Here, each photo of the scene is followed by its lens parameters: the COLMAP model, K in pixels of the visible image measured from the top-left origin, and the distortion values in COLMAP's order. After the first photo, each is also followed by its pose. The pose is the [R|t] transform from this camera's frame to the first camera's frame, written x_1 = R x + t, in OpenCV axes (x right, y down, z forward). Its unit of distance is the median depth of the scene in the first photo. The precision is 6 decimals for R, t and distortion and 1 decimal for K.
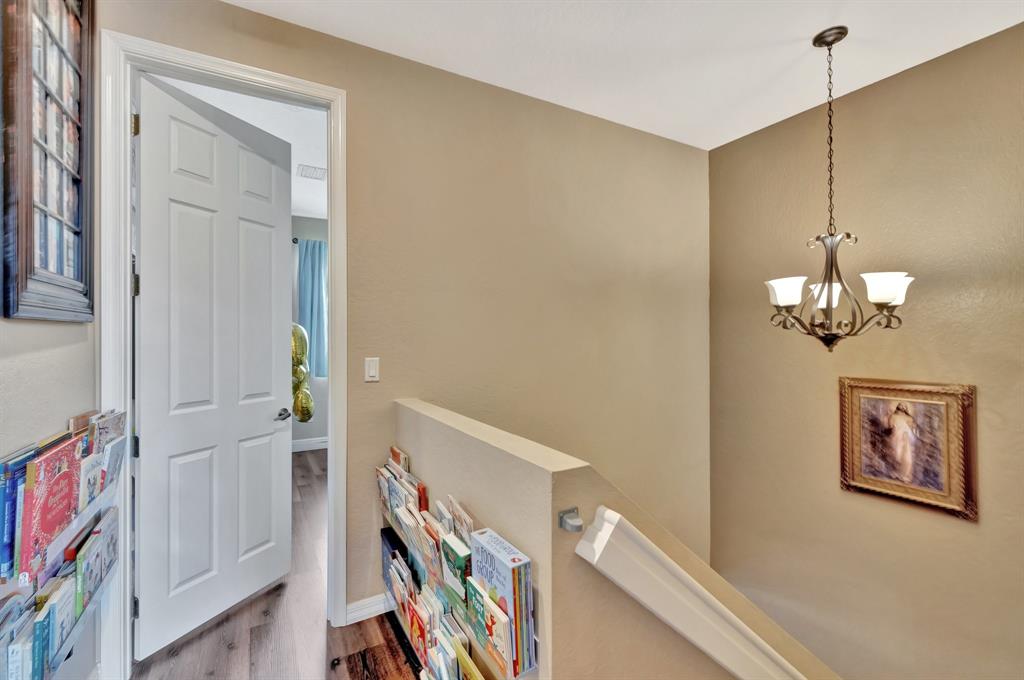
lens RADIAL K [[443.6, 0, 519.4], [0, 443.6, 332.8], [0, 0, 1]] dist [0.003404, -0.000968]
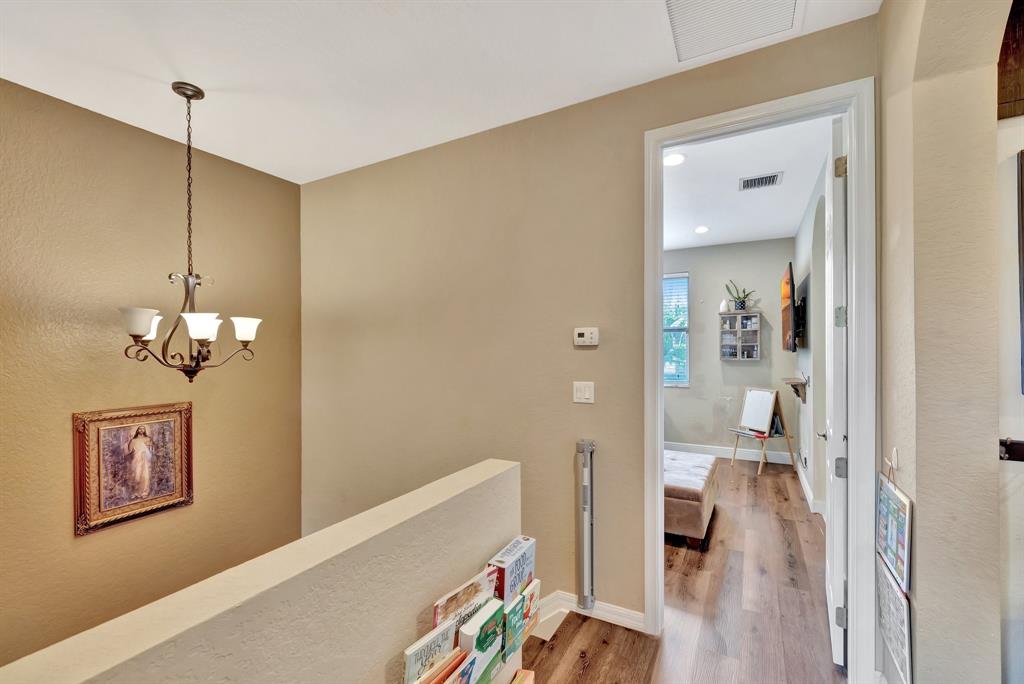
lens RADIAL K [[443.6, 0, 488.6], [0, 443.6, 353.3], [0, 0, 1]] dist [0.003404, -0.000968]
pose [[-0.499106, -0.003464, 0.866534, -0.518273], [-0.006446, 0.999979, 0.000284, -0.028472], [-0.866517, -0.005444, -0.499118, 0.811190]]
